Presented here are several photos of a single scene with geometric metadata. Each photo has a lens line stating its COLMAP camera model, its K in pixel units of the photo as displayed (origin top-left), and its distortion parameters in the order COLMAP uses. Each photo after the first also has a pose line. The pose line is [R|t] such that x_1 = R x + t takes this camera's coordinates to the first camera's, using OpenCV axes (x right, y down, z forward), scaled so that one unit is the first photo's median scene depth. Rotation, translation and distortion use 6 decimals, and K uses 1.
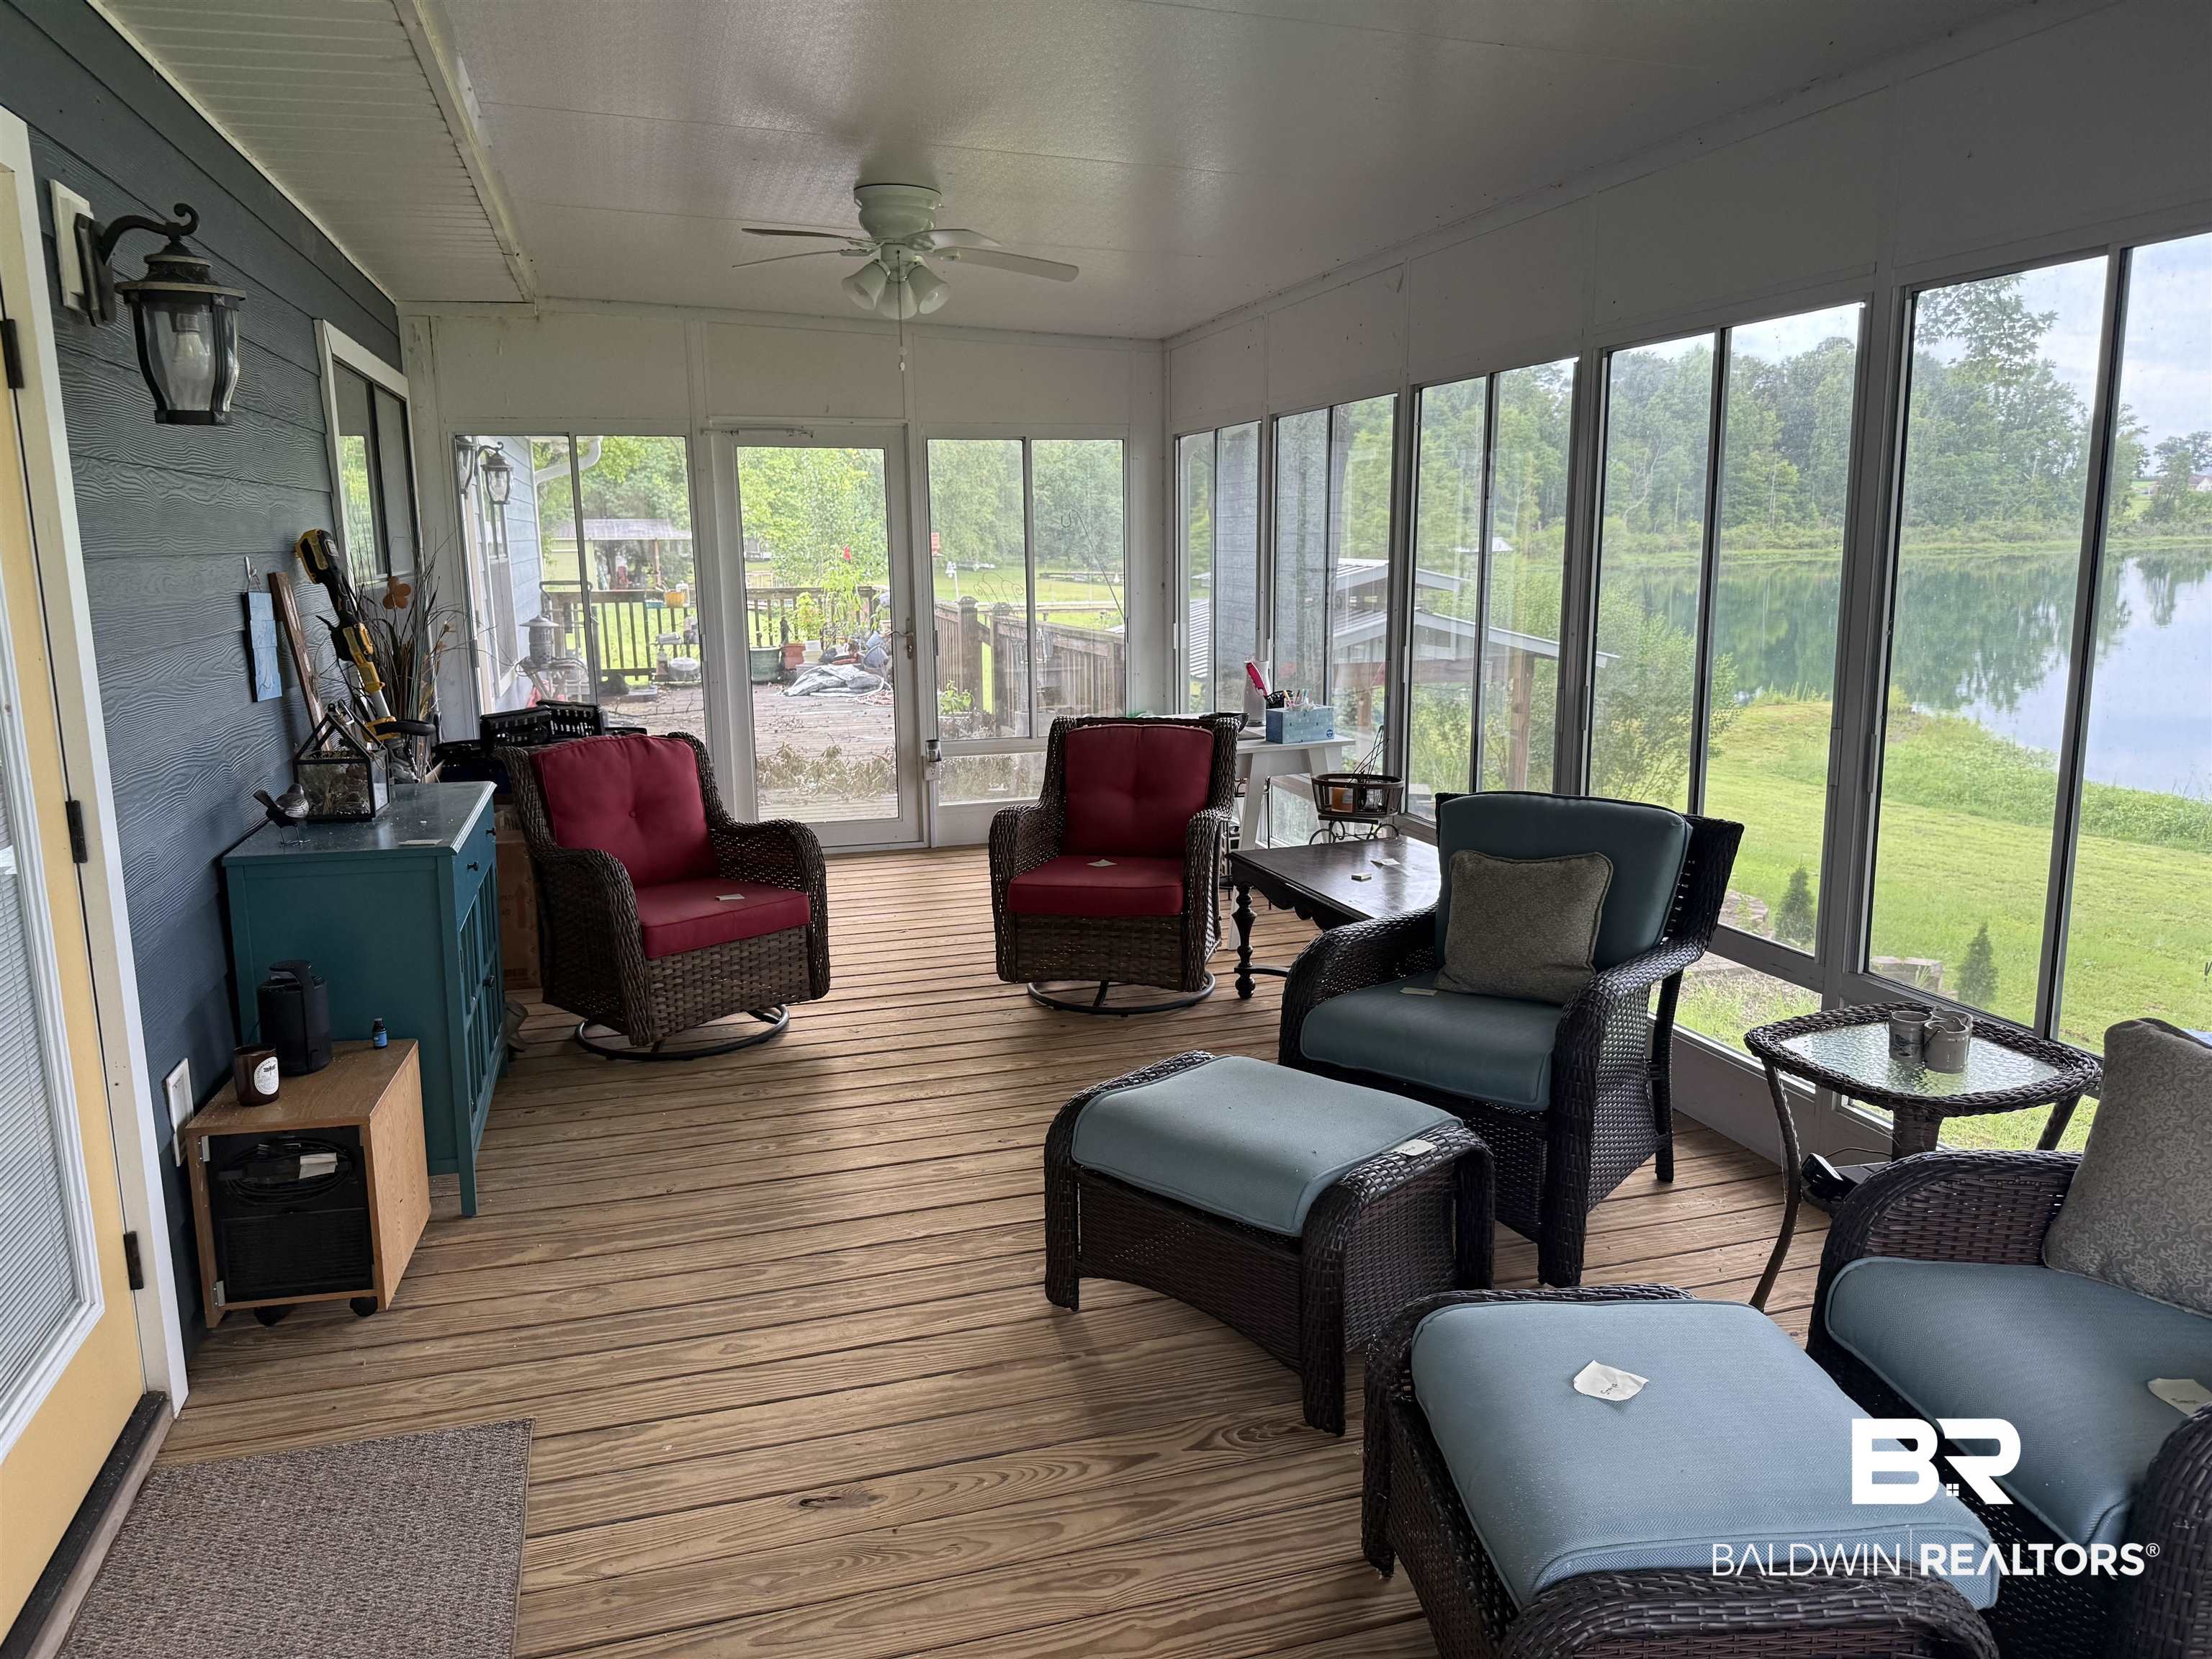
lens RADIAL K [[1594.2, 0, 1111.9], [0, 1594.2, 834.1], [0, 0, 1]] dist [-0.007748, -0.001786]
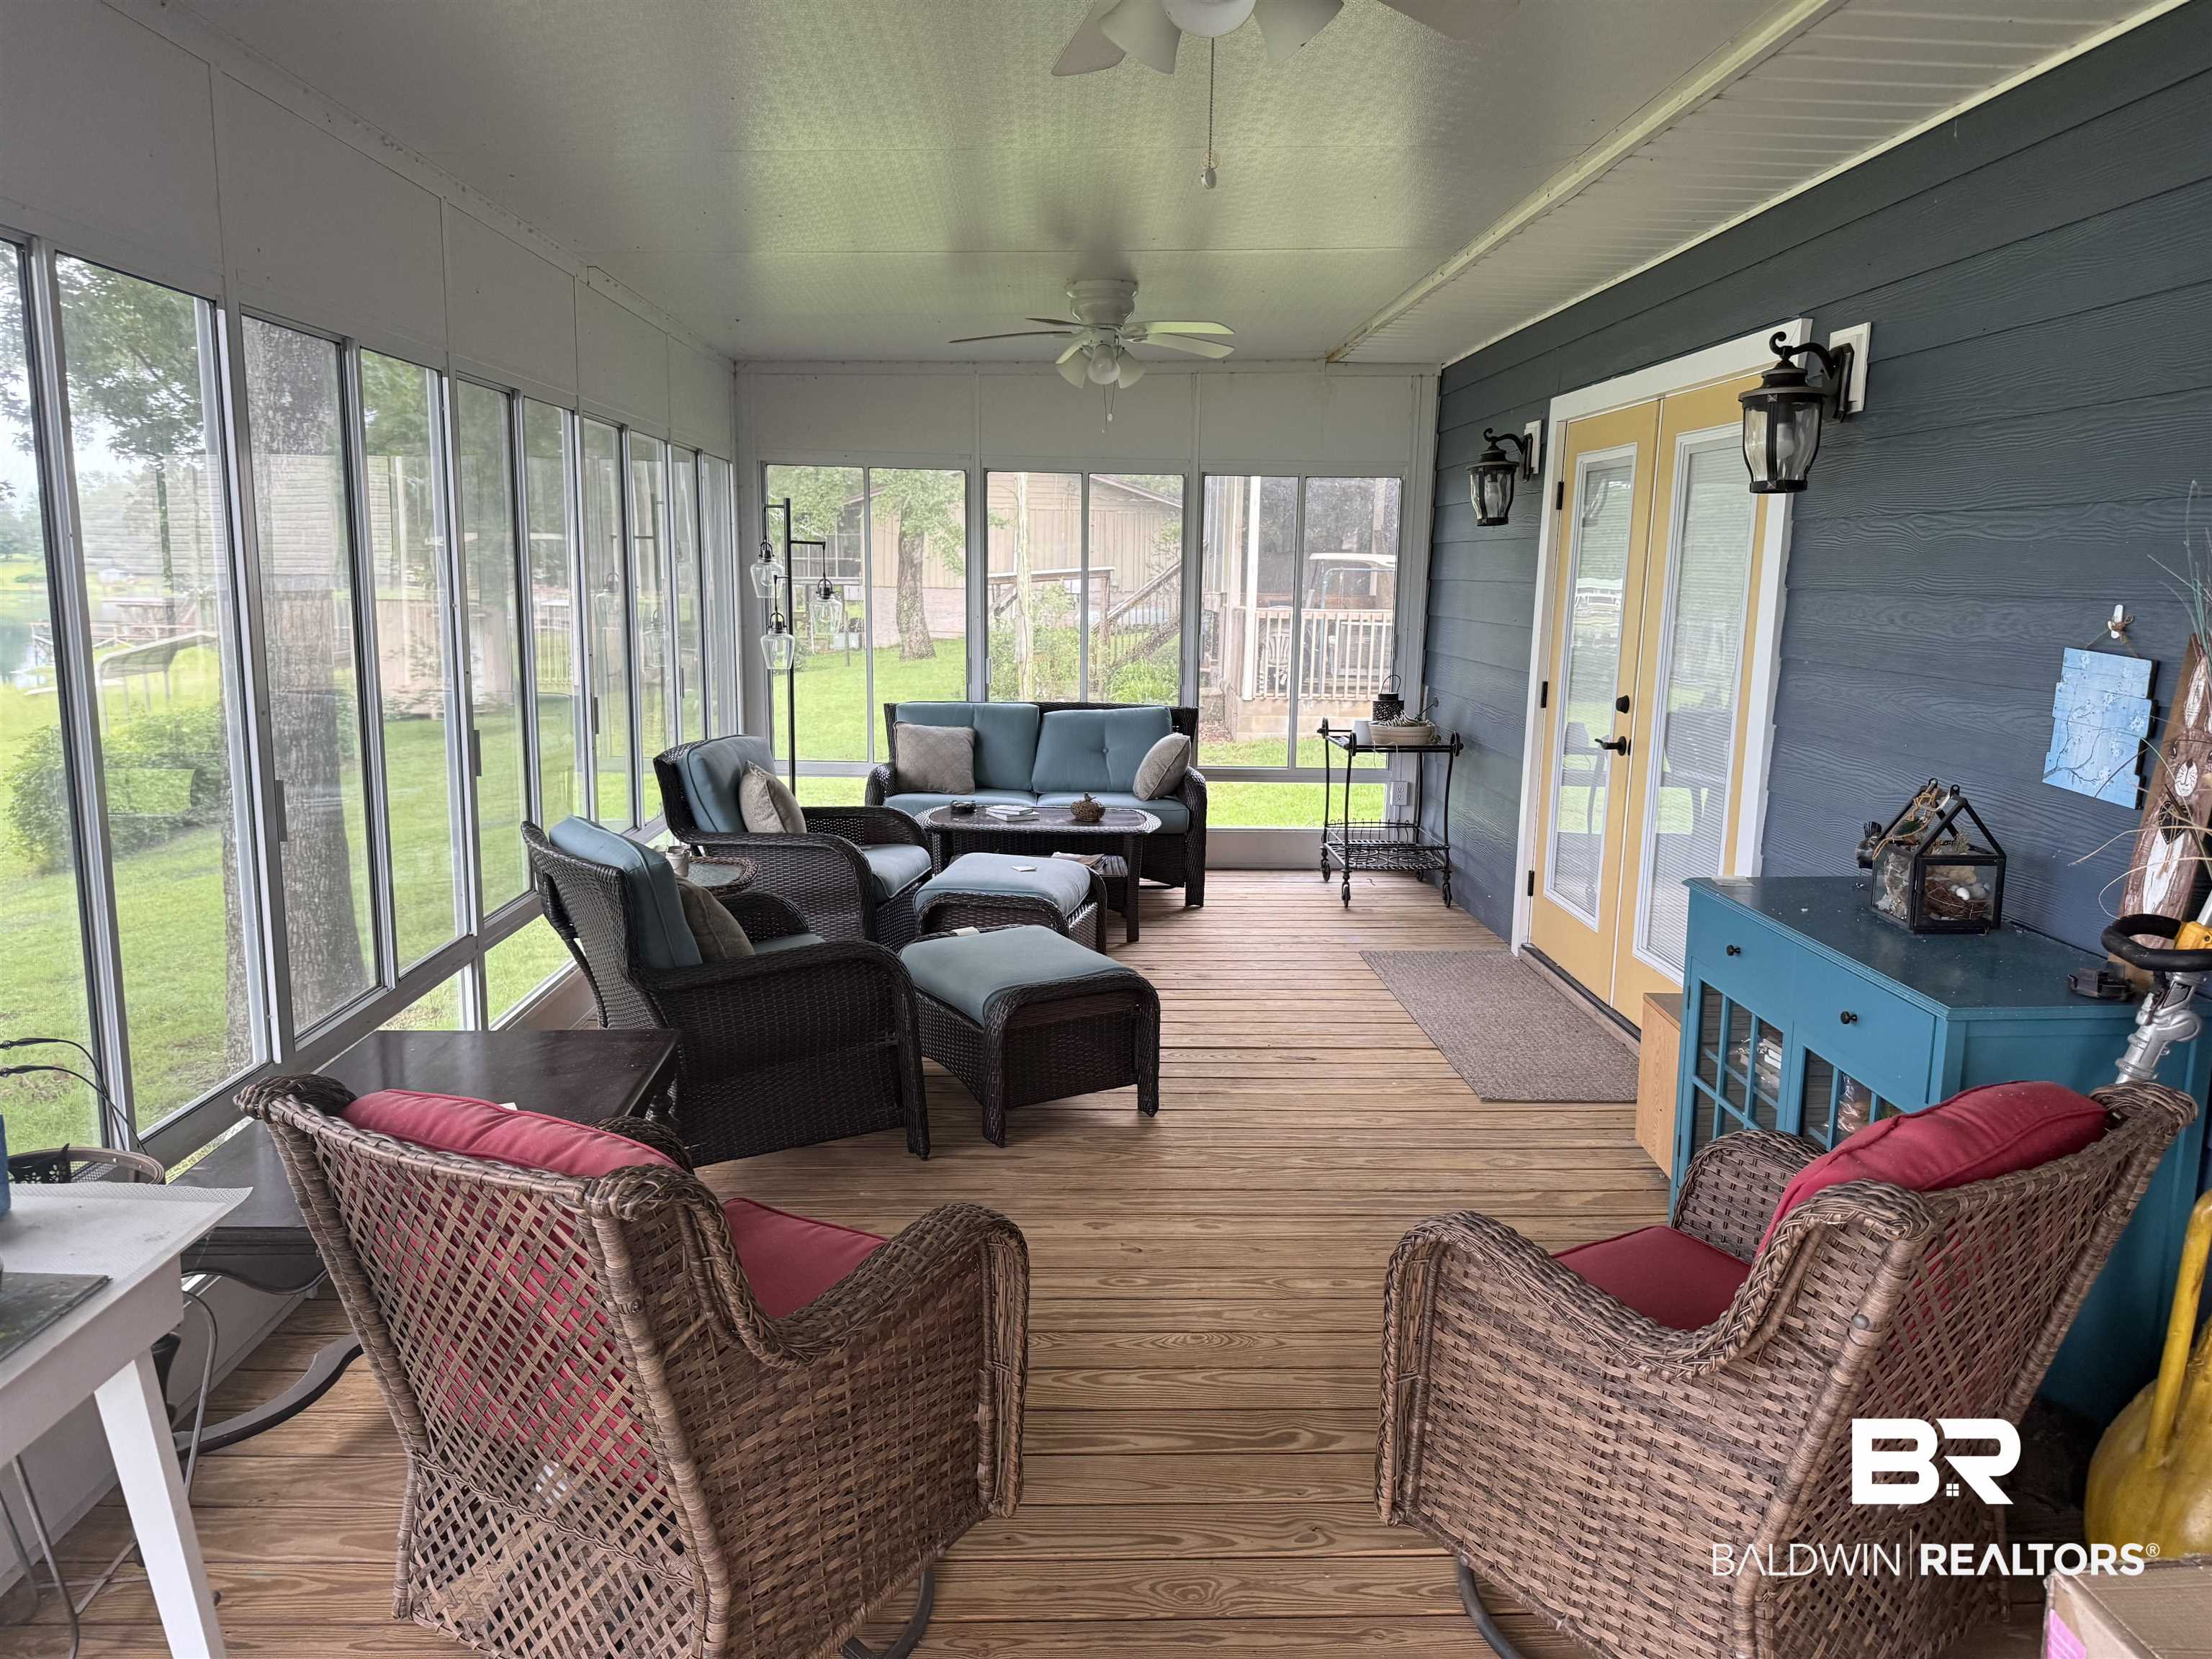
lens RADIAL K [[1567.3, 0, 1106.4], [0, 1567.3, 823.7], [0, 0, 1]] dist [0.026381, -0.027411]
pose [[-0.969866, -0.050920, 0.238257, -0.023638], [0.036380, 0.936686, 0.348276, -0.031482], [-0.240906, 0.346449, -0.906607, 0.162594]]
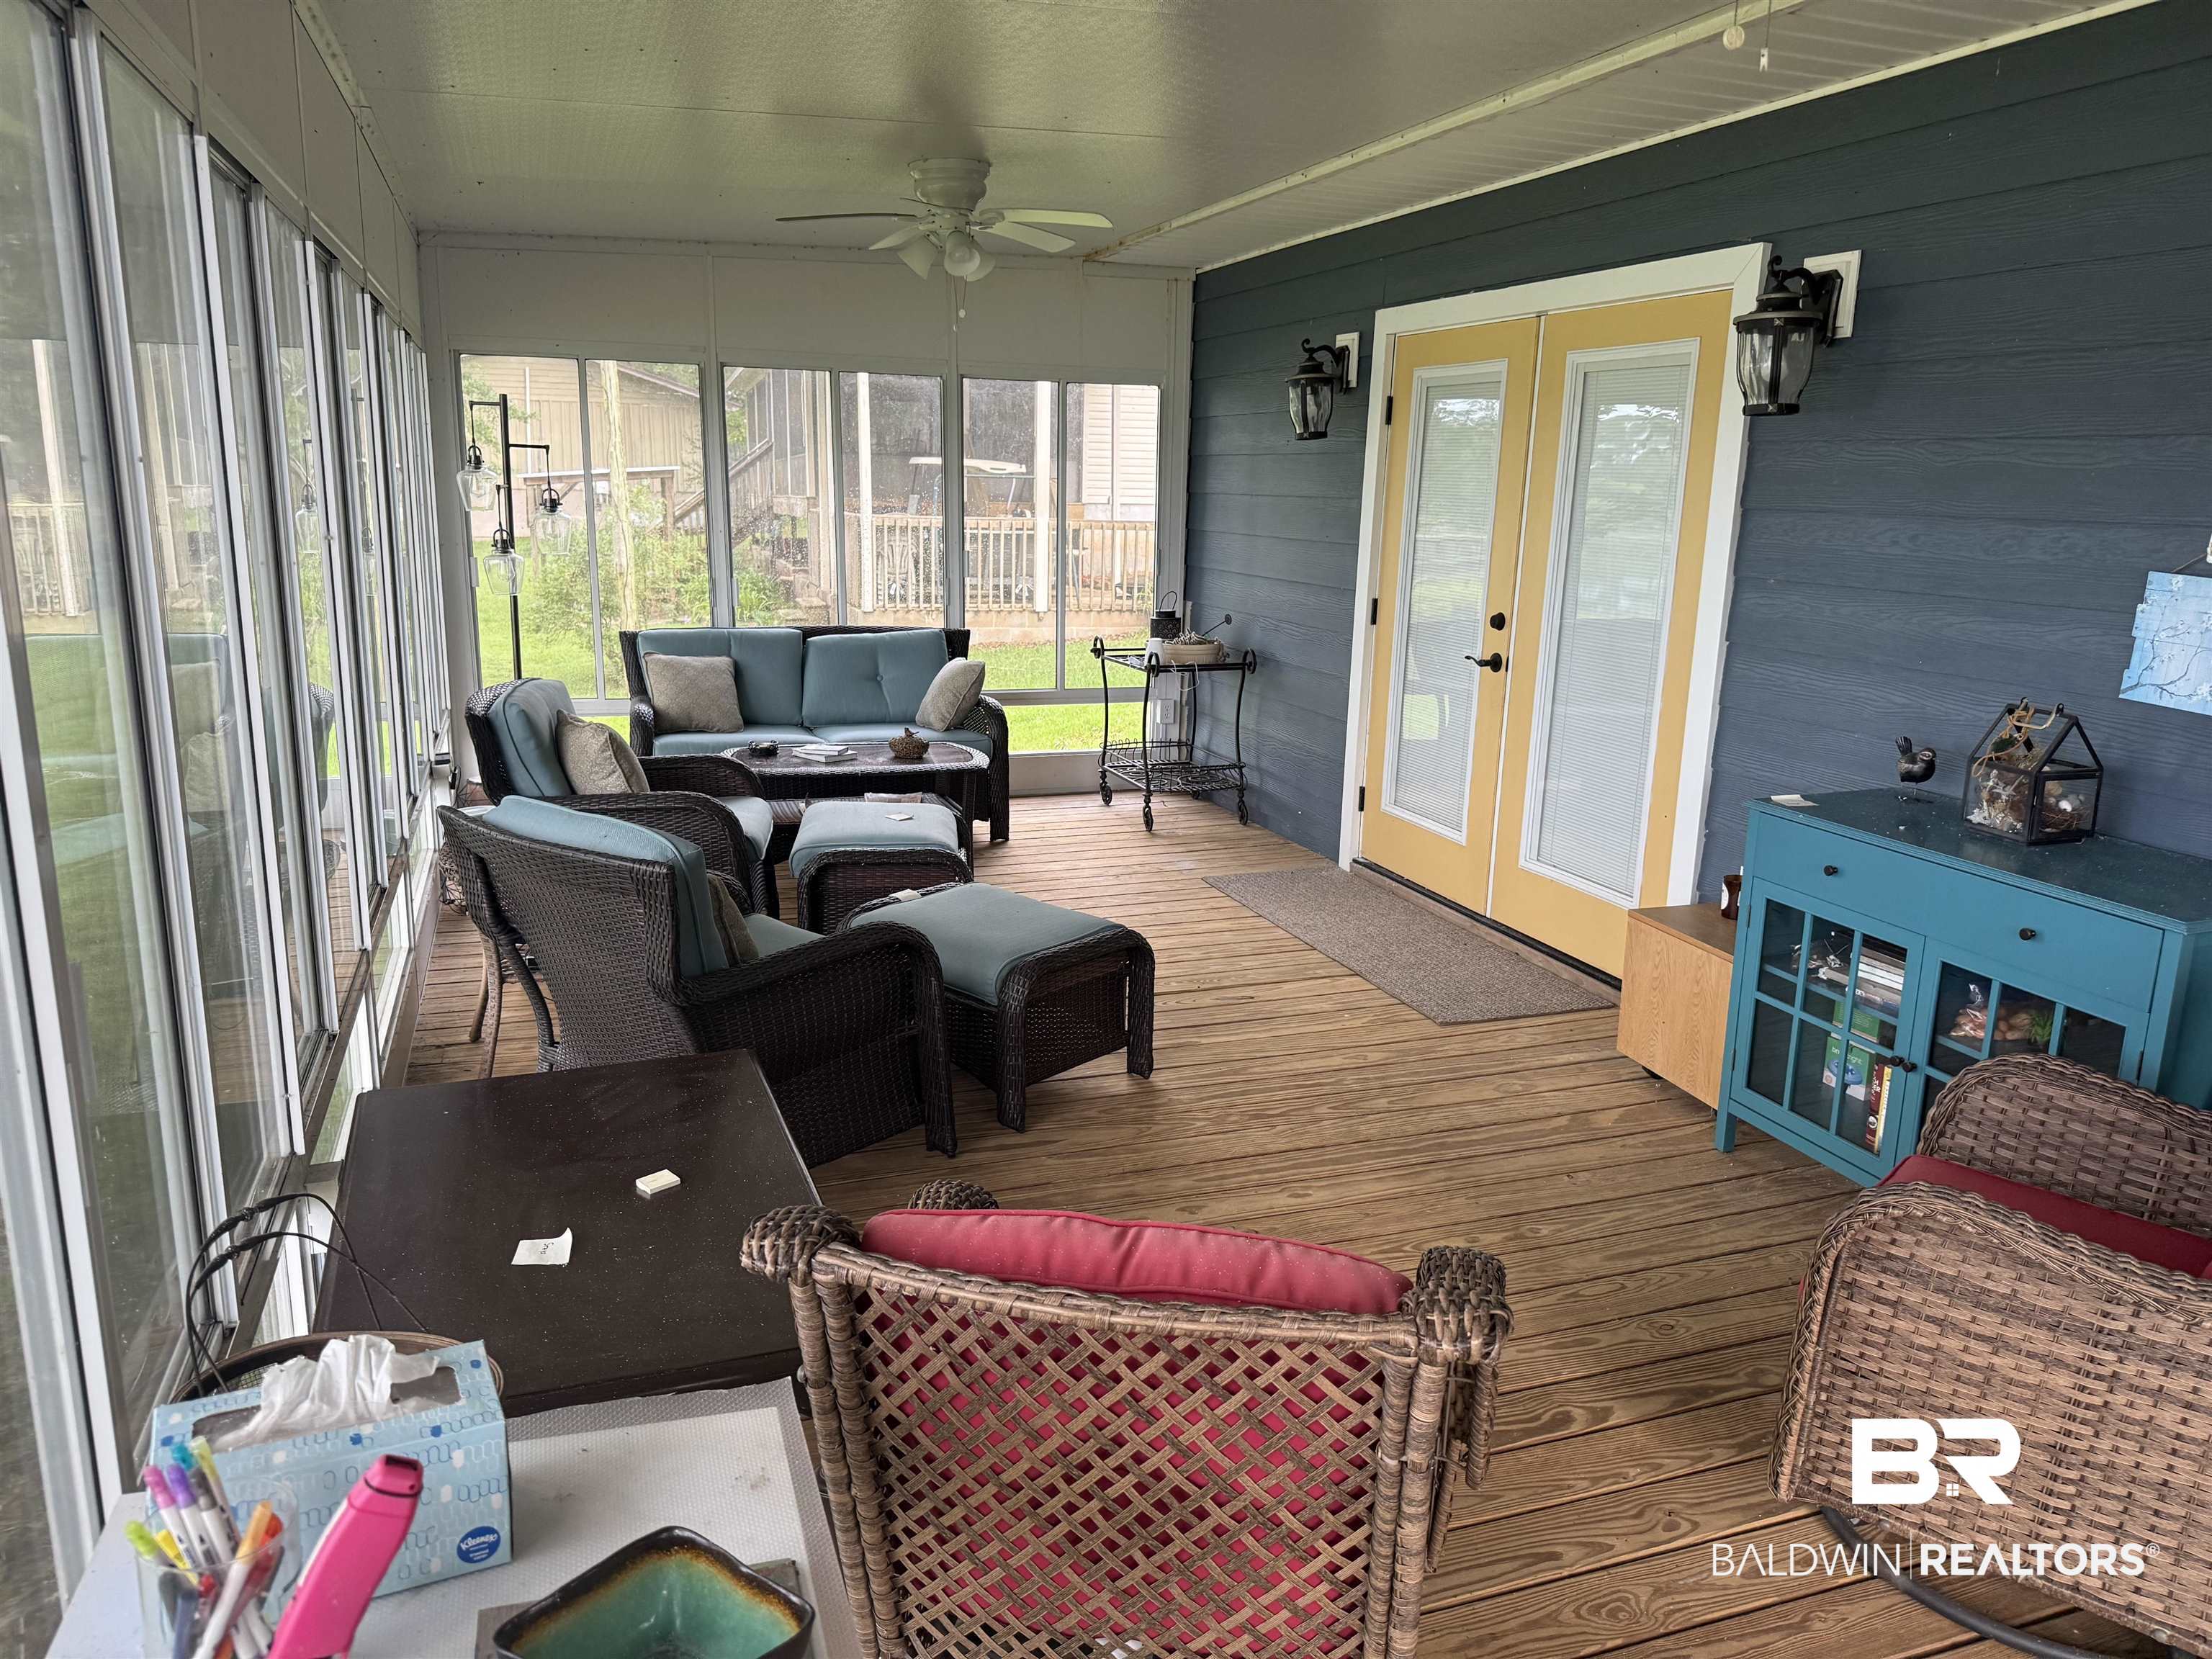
lens RADIAL K [[1567.3, 0, 1106.4], [0, 1567.3, 823.7], [0, 0, 1]] dist [0.026381, -0.027411]
pose [[-0.998008, -0.003523, -0.062985, 0.005557], [-0.028765, 0.914017, 0.404654, -0.030821], [0.056144, 0.405660, -0.912298, 0.156733]]
